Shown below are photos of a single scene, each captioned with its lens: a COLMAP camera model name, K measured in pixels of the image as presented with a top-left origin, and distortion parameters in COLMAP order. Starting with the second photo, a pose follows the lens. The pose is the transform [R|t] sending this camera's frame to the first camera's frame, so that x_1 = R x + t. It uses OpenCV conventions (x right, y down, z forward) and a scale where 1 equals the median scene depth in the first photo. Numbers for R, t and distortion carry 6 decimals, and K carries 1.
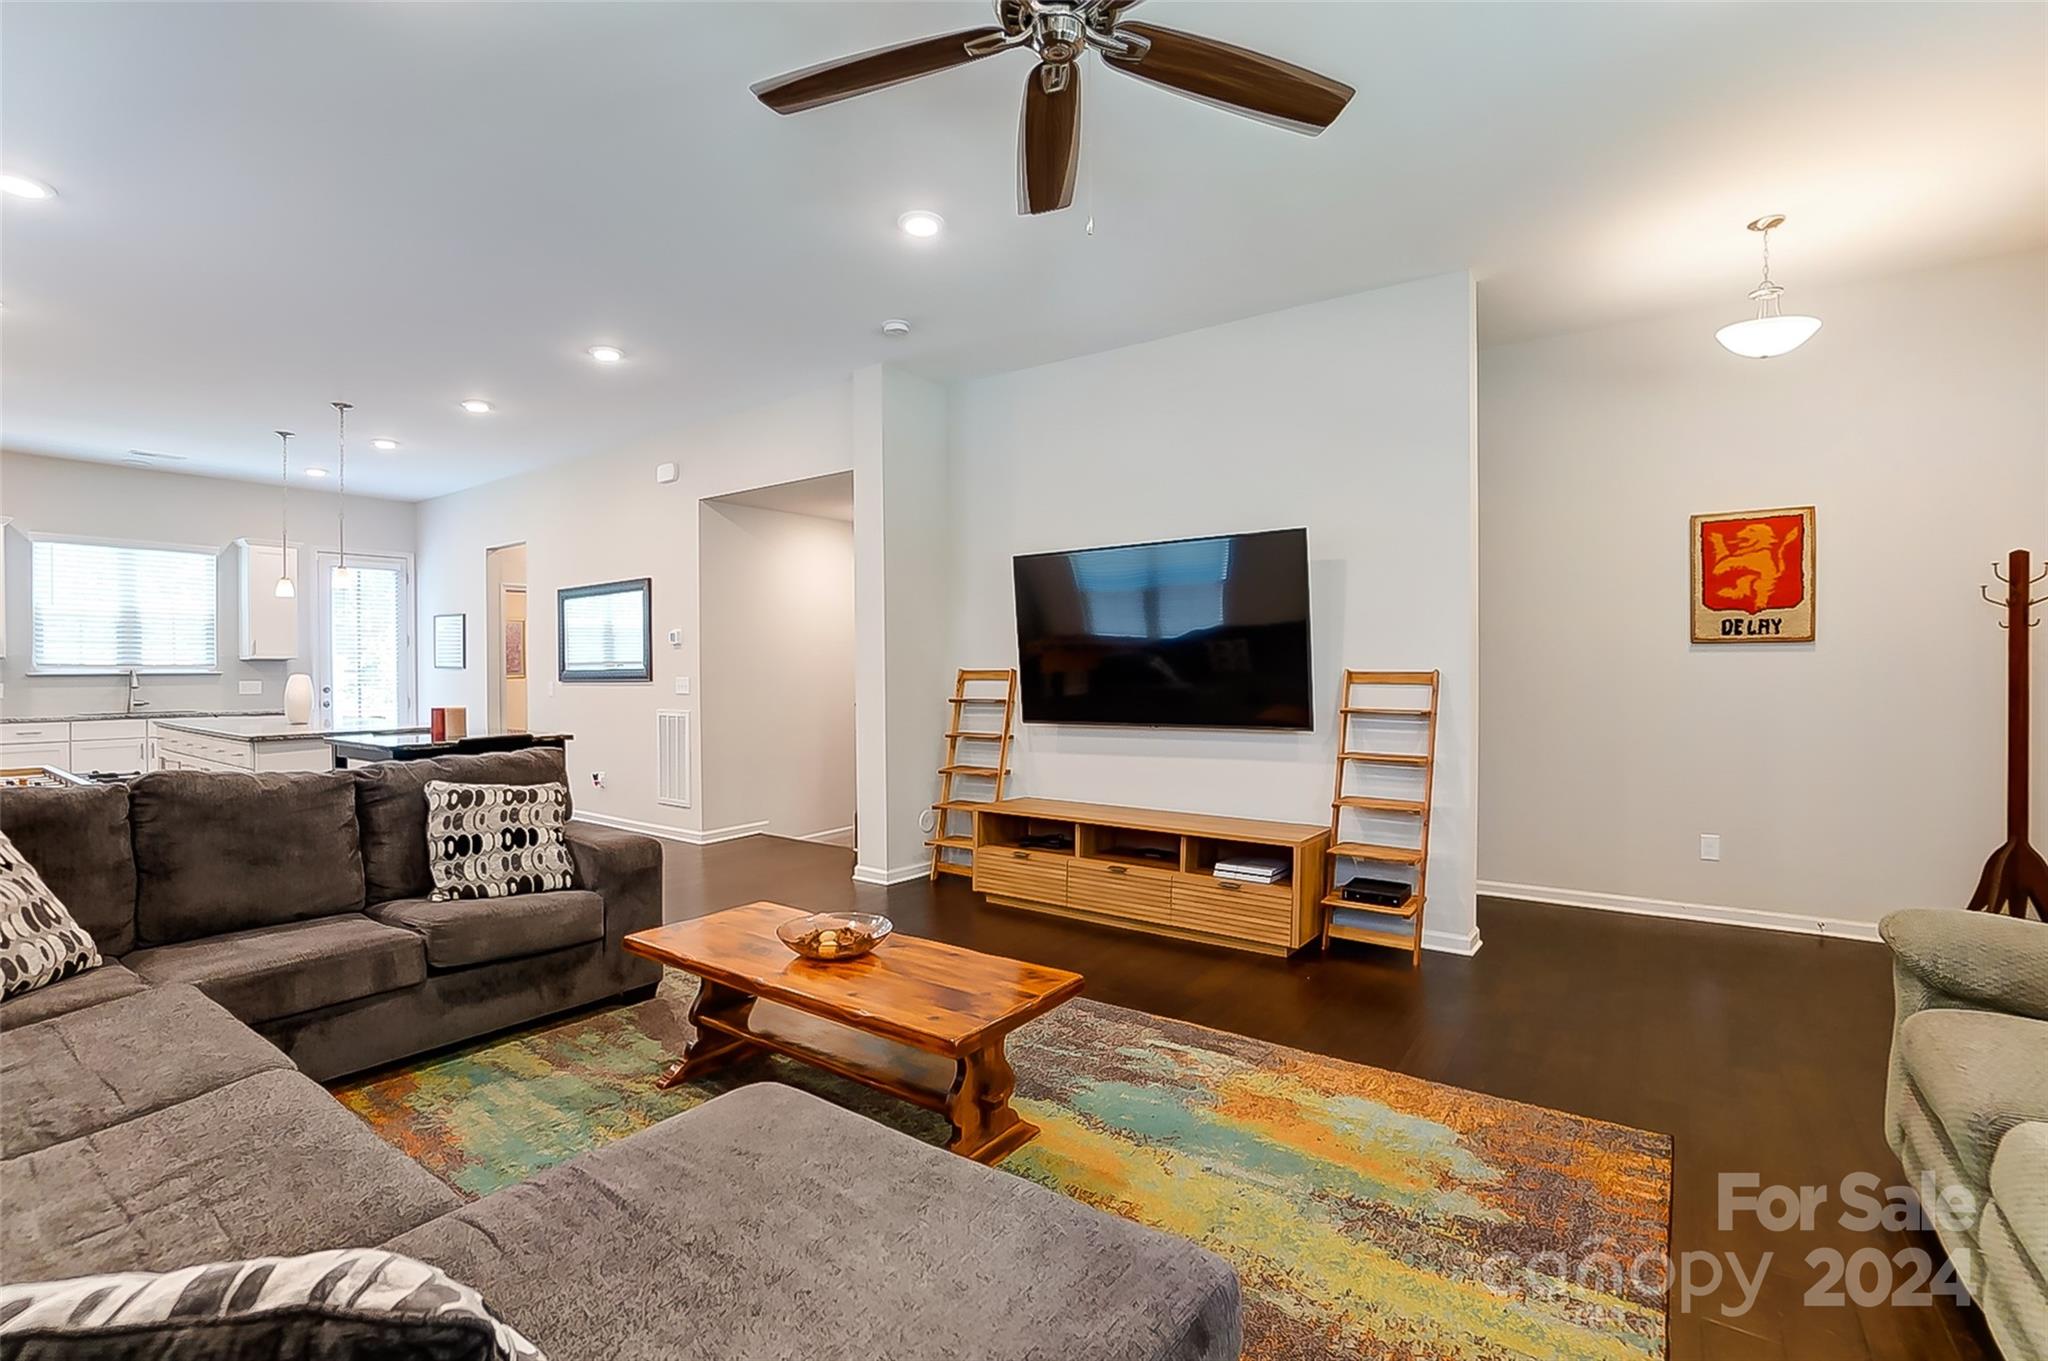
lens RADIAL K [[916.9, 0, 1025.1], [0, 916.9, 673.1], [0, 0, 1]] dist [-0.064453, 0.023634]
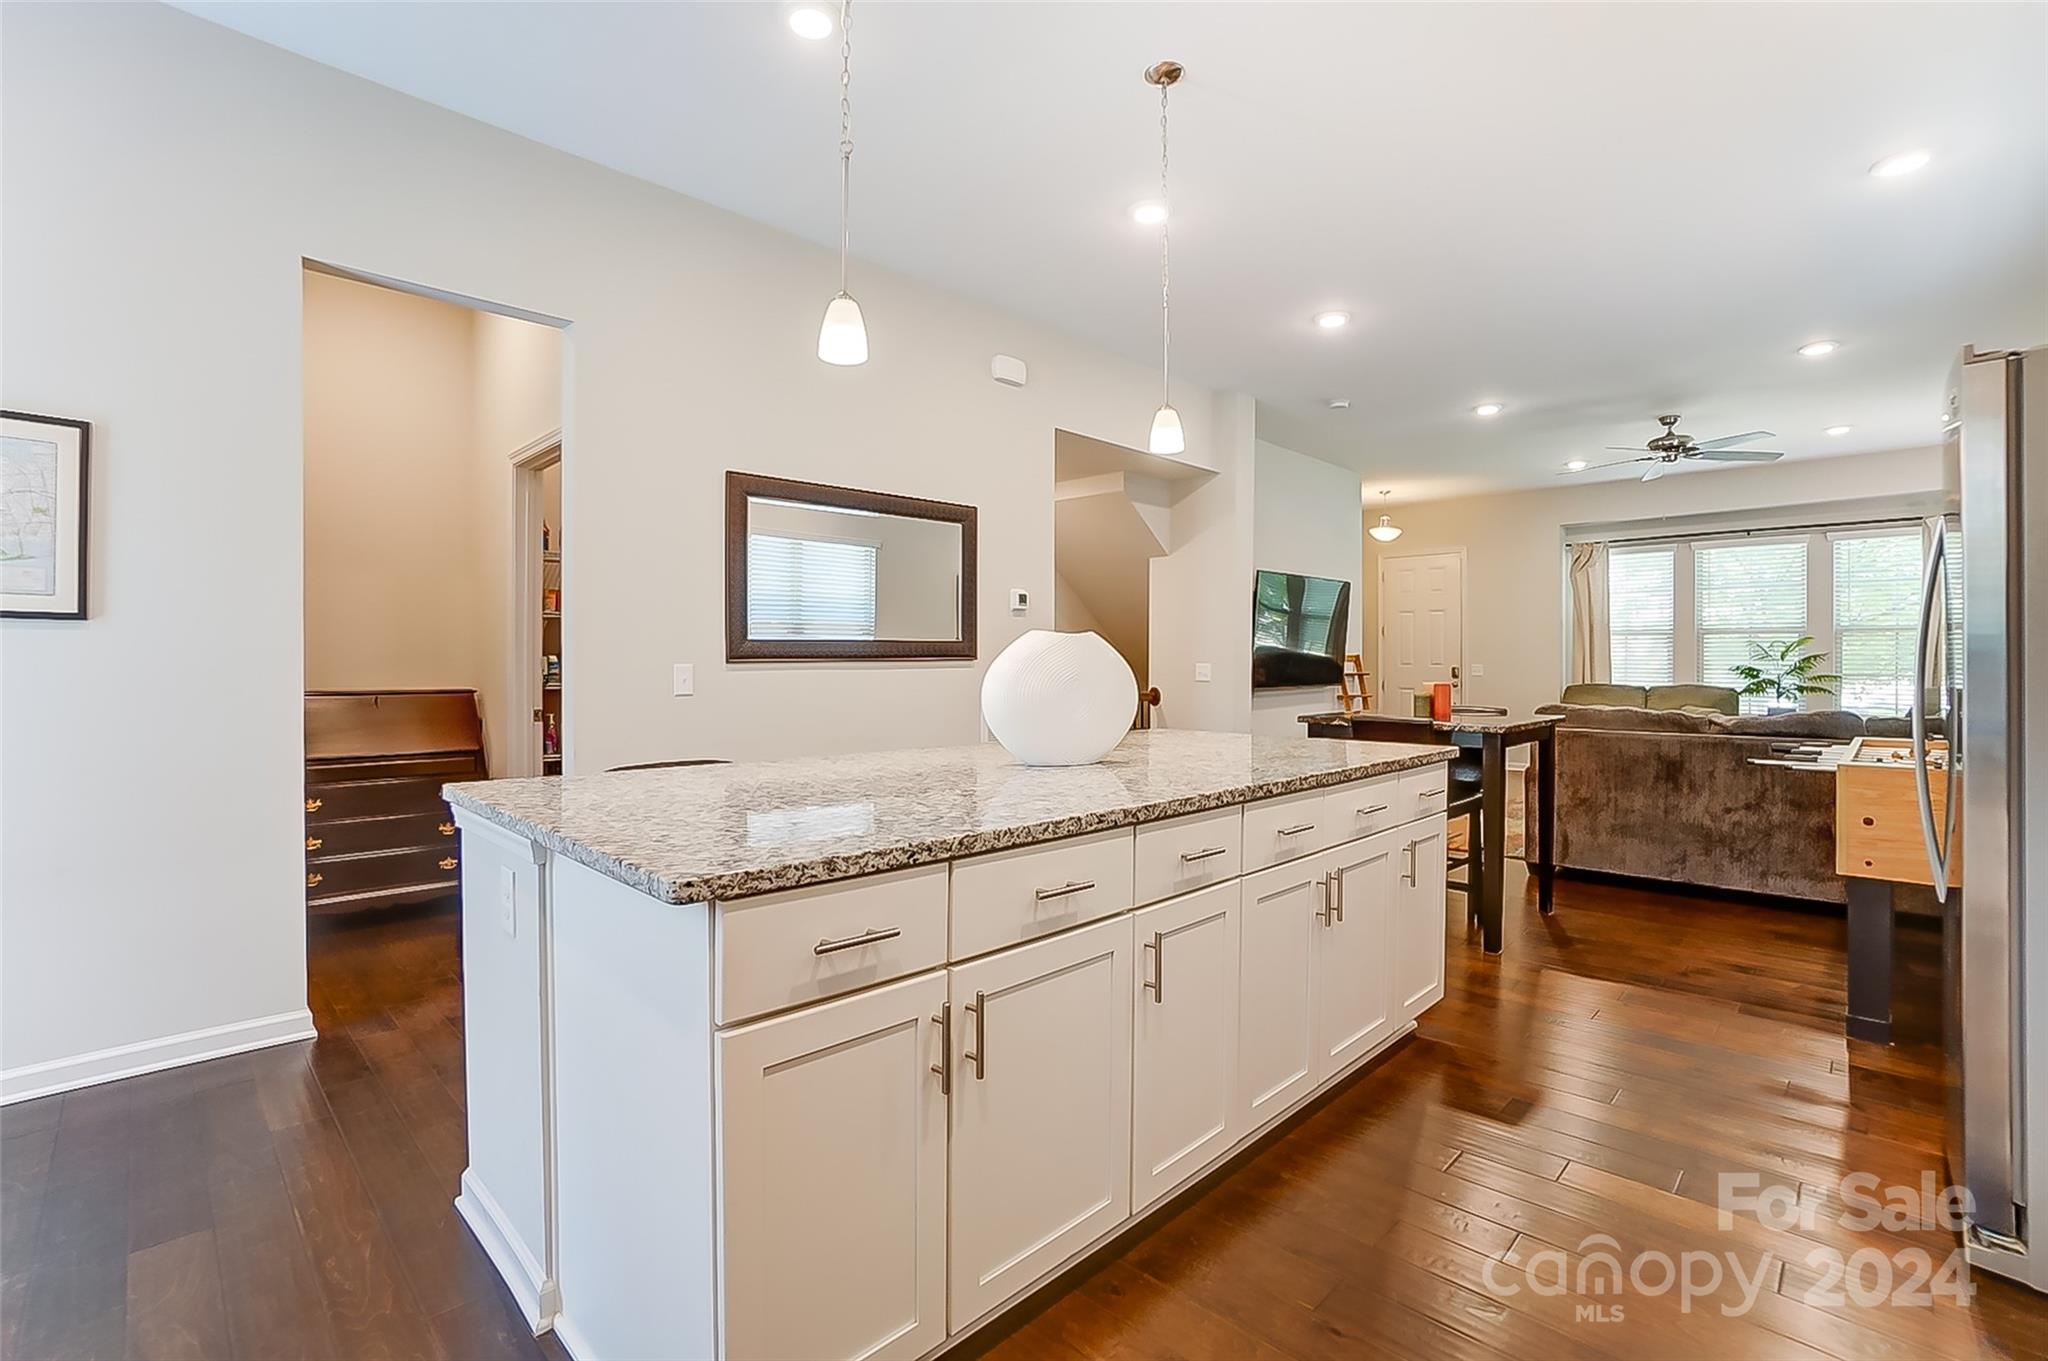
lens RADIAL K [[918.0, 0, 1010.4], [0, 918.0, 671.5], [0, 0, 1]] dist [-0.057952, 0.021642]
pose [[0.164427, -0.004859, 0.986377, -1.740820], [0.003985, 0.999983, 0.004262, 0.024248], [-0.986381, 0.003230, 0.164444, 1.376677]]
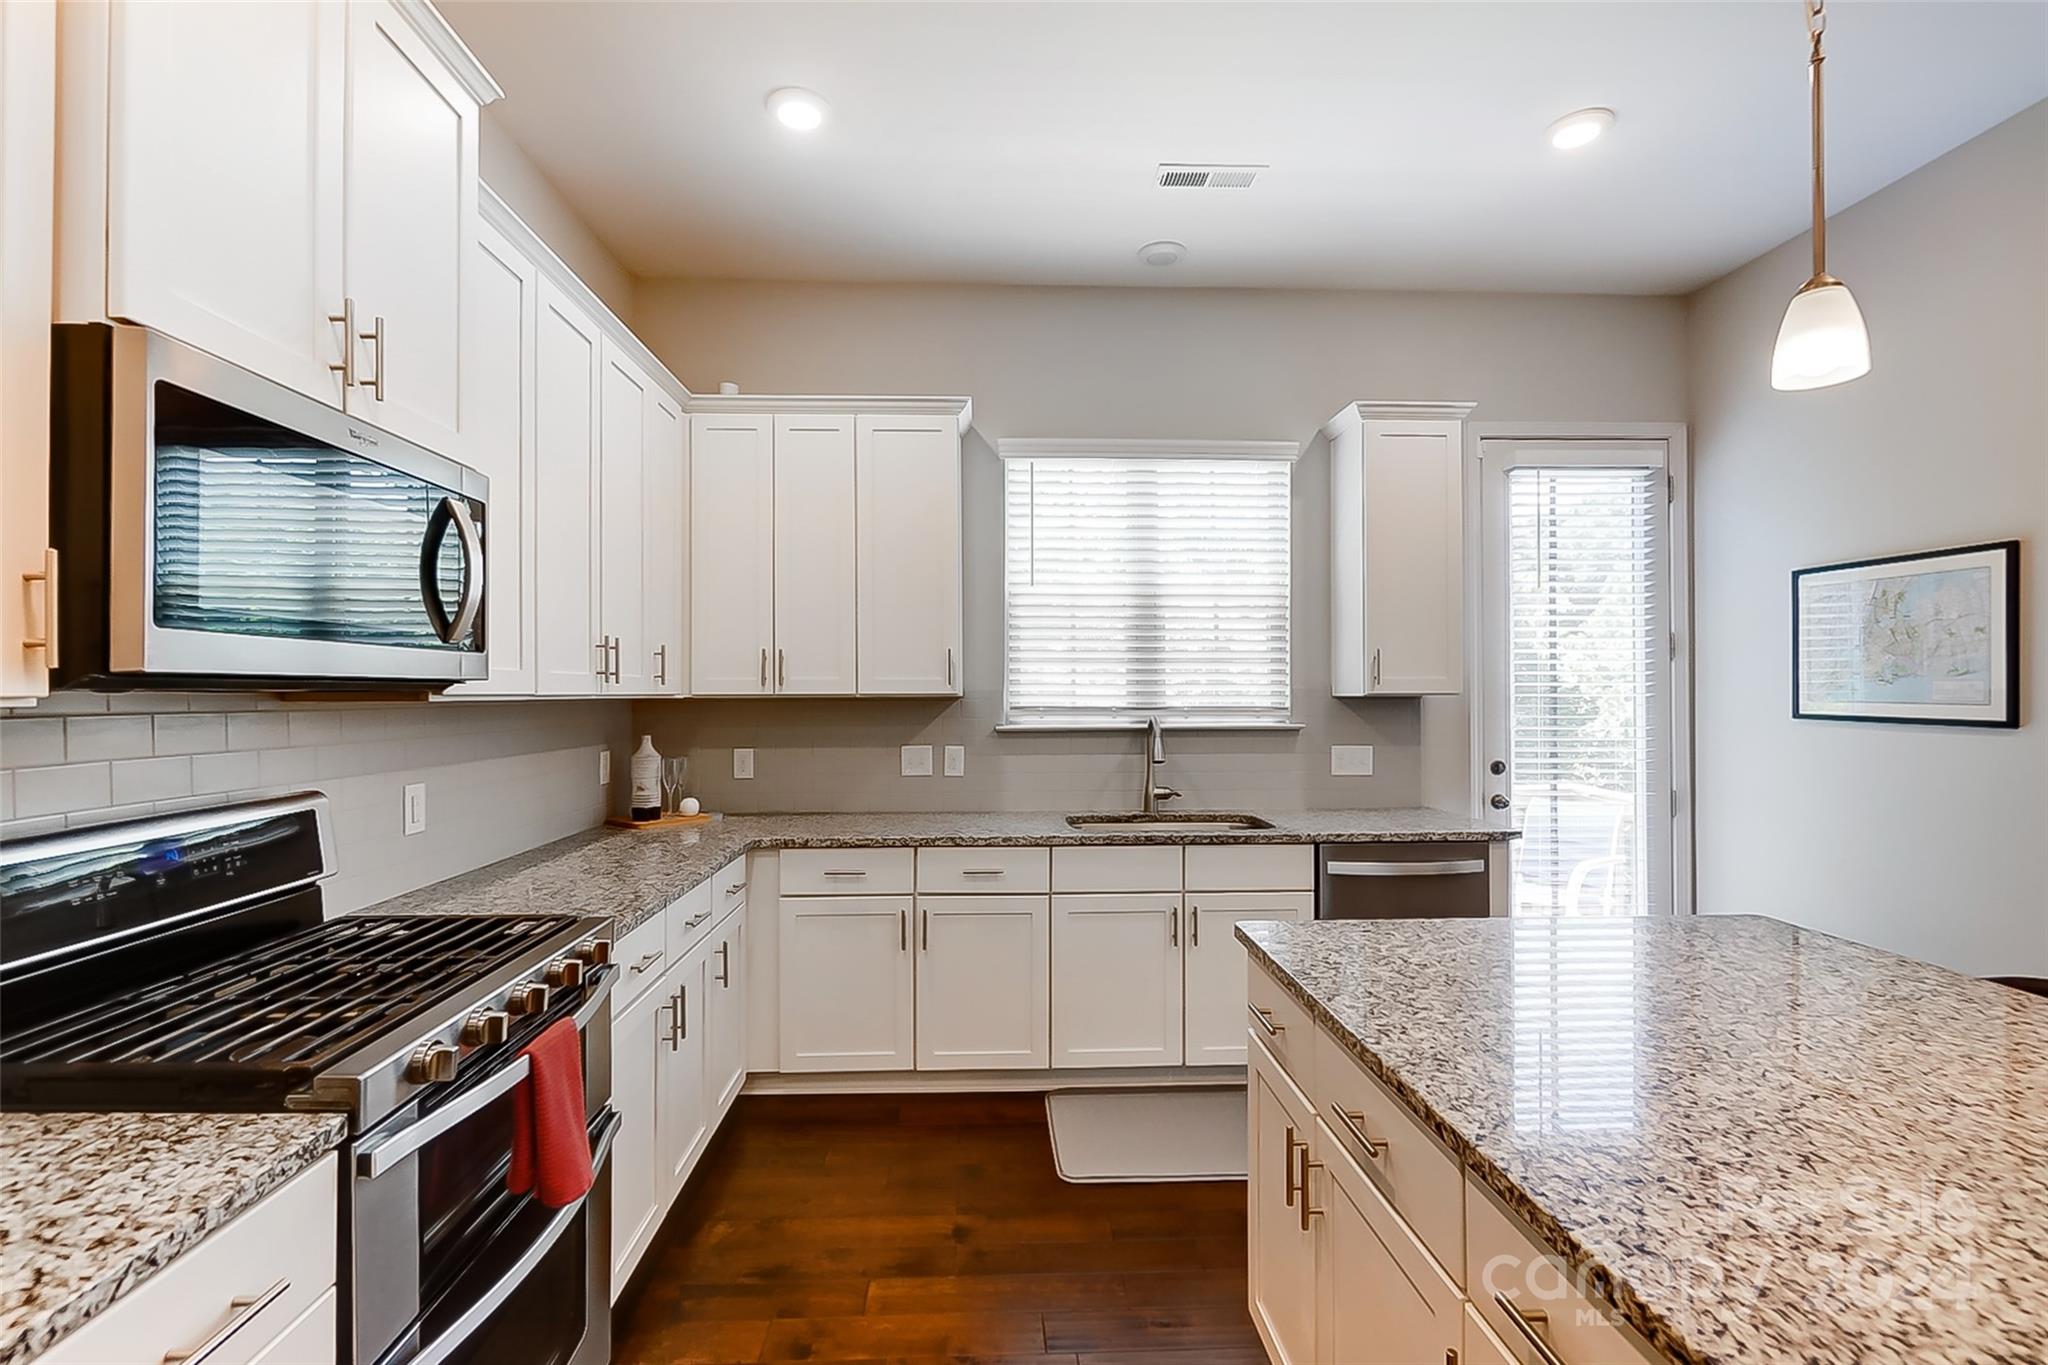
lens RADIAL K [[910.9, 0, 1017.1], [0, 910.9, 694.4], [0, 0, 1]] dist [0.001604, 0.000035]
pose [[0.613892, 0.002418, -0.789387, -1.207903], [-0.003337, 0.999994, 0.000468, -0.029600], [0.789383, 0.002347, 0.613896, 1.152945]]
